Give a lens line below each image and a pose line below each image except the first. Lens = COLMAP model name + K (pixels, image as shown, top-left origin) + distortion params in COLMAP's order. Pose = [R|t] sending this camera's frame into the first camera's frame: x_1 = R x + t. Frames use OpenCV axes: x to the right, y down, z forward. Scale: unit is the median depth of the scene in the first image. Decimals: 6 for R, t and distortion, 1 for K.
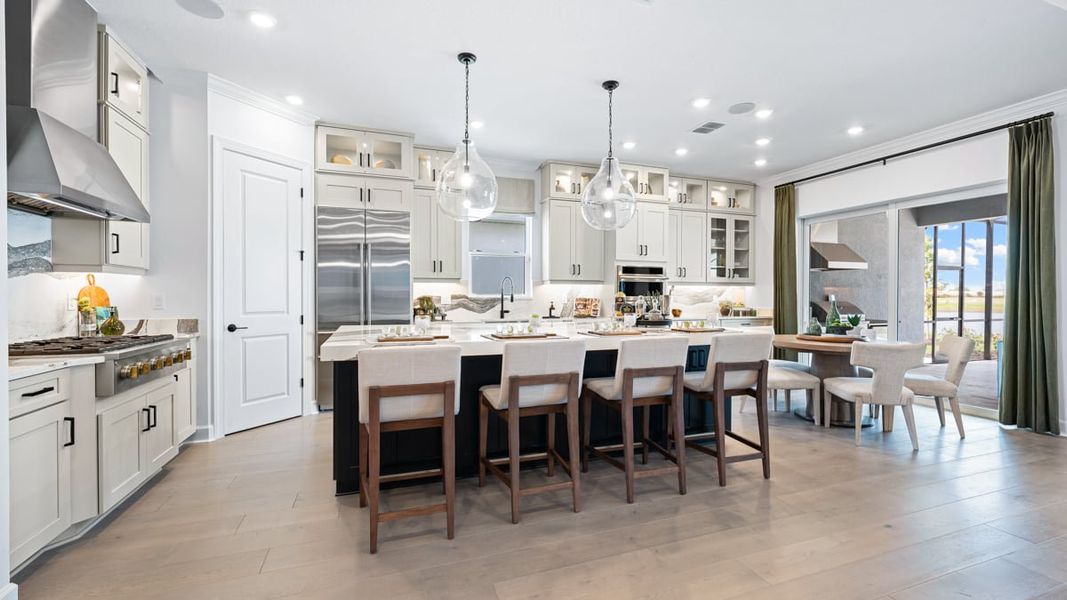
lens RADIAL K [[443.6, 0, 534.5], [0, 443.6, 302.8], [0, 0, 1]] dist [-0.003293, -0.000888]
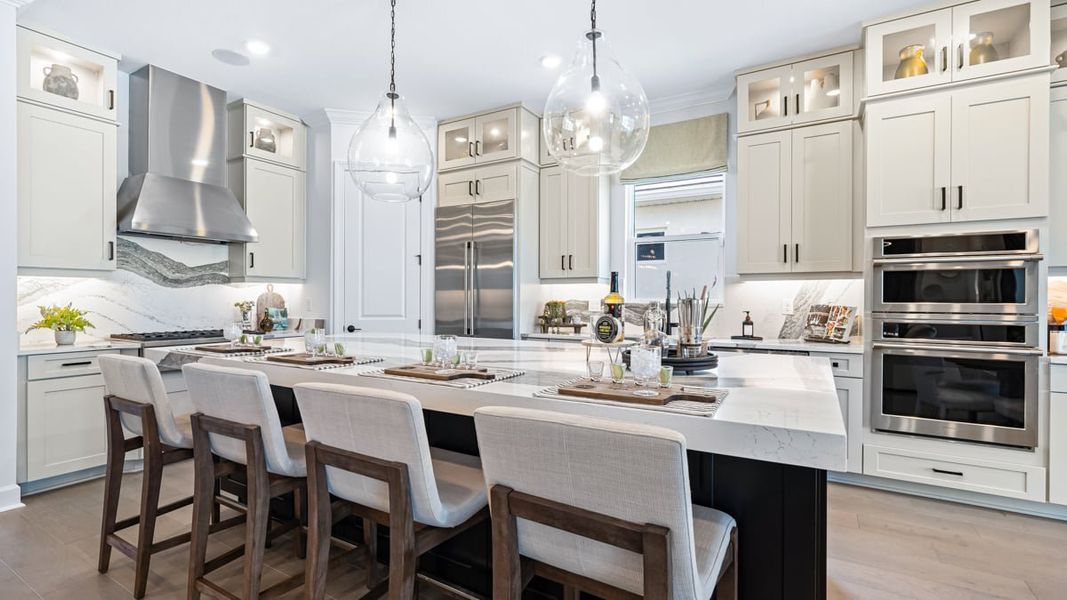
lens RADIAL K [[490.9, 0, 526.6], [0, 490.9, 298.4], [0, 0, 1]] dist [0.003998, -0.000207]
pose [[0.627395, -0.001959, -0.778698, 0.349289], [-0.015068, 0.999779, -0.014655, -0.005281], [0.778555, 0.020928, 0.627227, 0.354688]]
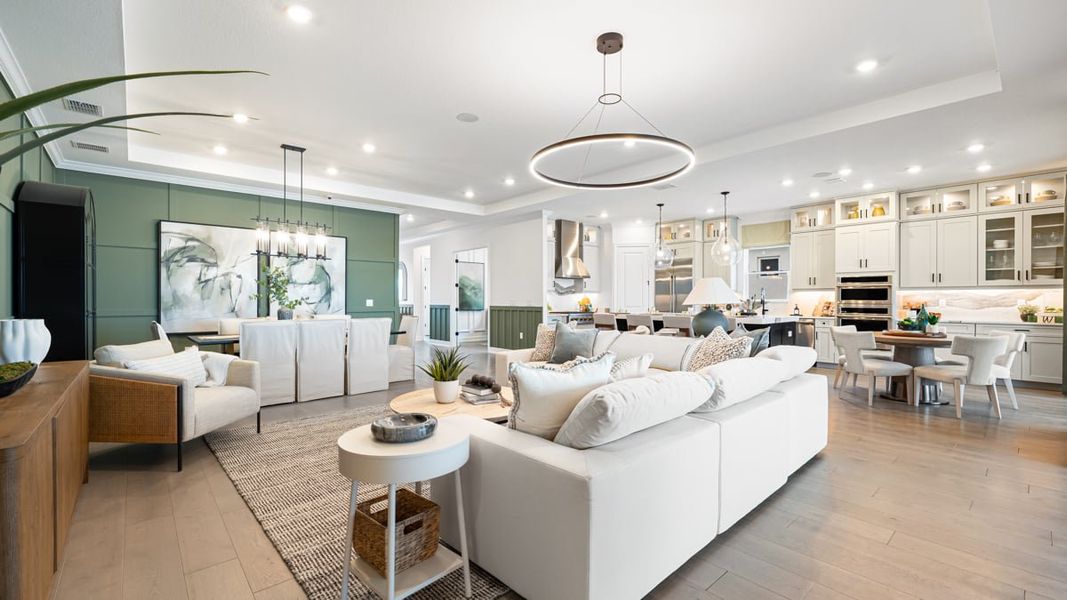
lens RADIAL K [[443.6, 0, 531.9], [0, 443.6, 297.0], [0, 0, 1]] dist [-0.003293, -0.000888]
pose [[0.368294, -0.008118, -0.929674, 1.022272], [-0.014462, 0.999791, -0.014459, 0.007437], [0.929597, 0.018770, 0.368100, -0.312633]]
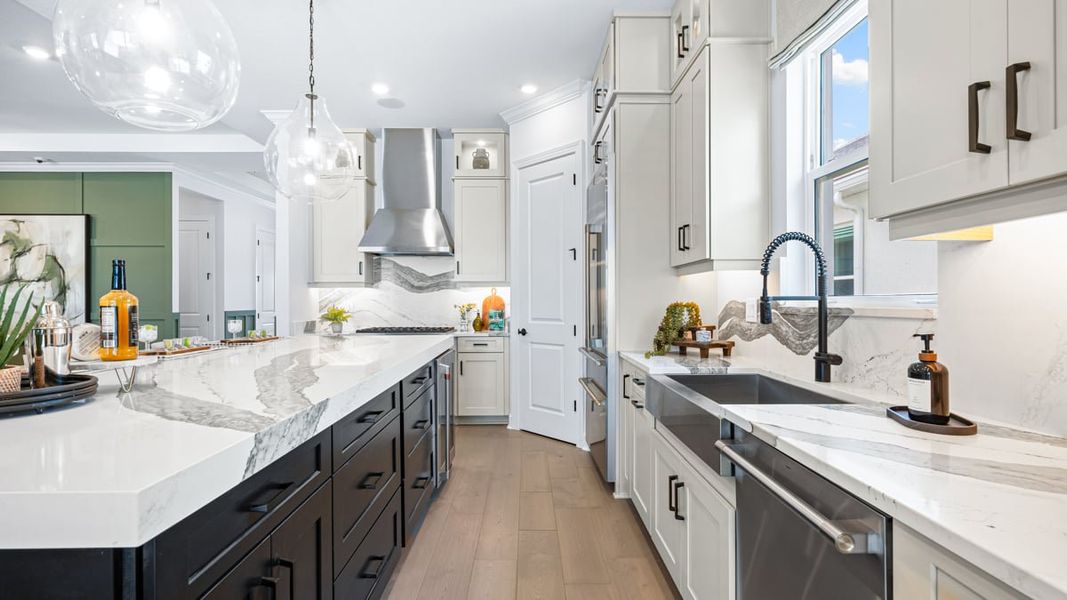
lens RADIAL K [[490.9, 0, 533.7], [0, 490.9, 300.1], [0, 0, 1]] dist [0.003998, -0.000207]
pose [[-0.333200, -0.004131, -0.942847, 0.271146], [-0.014175, 0.999899, 0.000629, -0.013593], [0.942750, 0.013574, -0.333225, 0.886935]]
